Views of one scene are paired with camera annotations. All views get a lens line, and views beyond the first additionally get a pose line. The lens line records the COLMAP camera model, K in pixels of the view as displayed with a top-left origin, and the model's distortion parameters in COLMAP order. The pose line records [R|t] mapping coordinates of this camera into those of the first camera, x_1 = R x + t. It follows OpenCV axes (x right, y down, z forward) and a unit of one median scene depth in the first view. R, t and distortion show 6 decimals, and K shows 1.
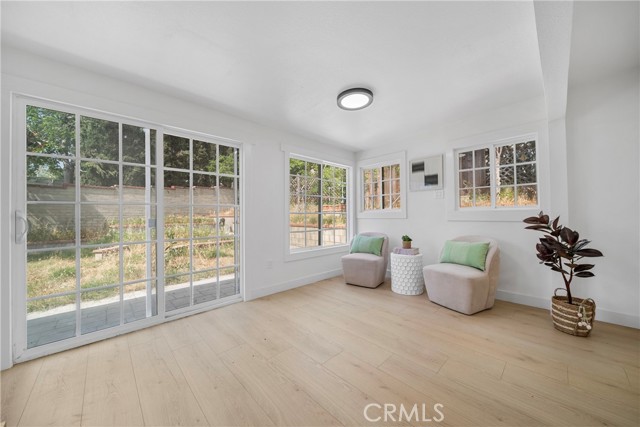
lens RADIAL K [[229.1, 0, 322.1], [0, 229.1, 211.3], [0, 0, 1]] dist [-0.000950, -0.000154]
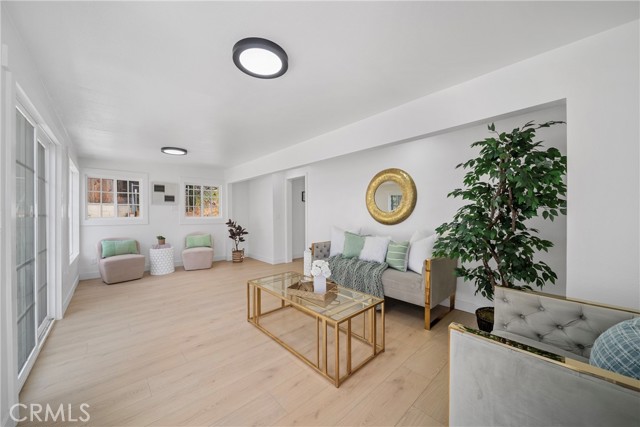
lens RADIAL K [[229.1, 0, 322.1], [0, 229.1, 211.3], [0, 0, 1]] dist [-0.000950, -0.000154]
pose [[0.035976, 0.021756, 0.999116, -1.009770], [-0.014900, 0.999664, -0.021231, -0.033872], [-0.999242, -0.014123, 0.036288, -0.077599]]
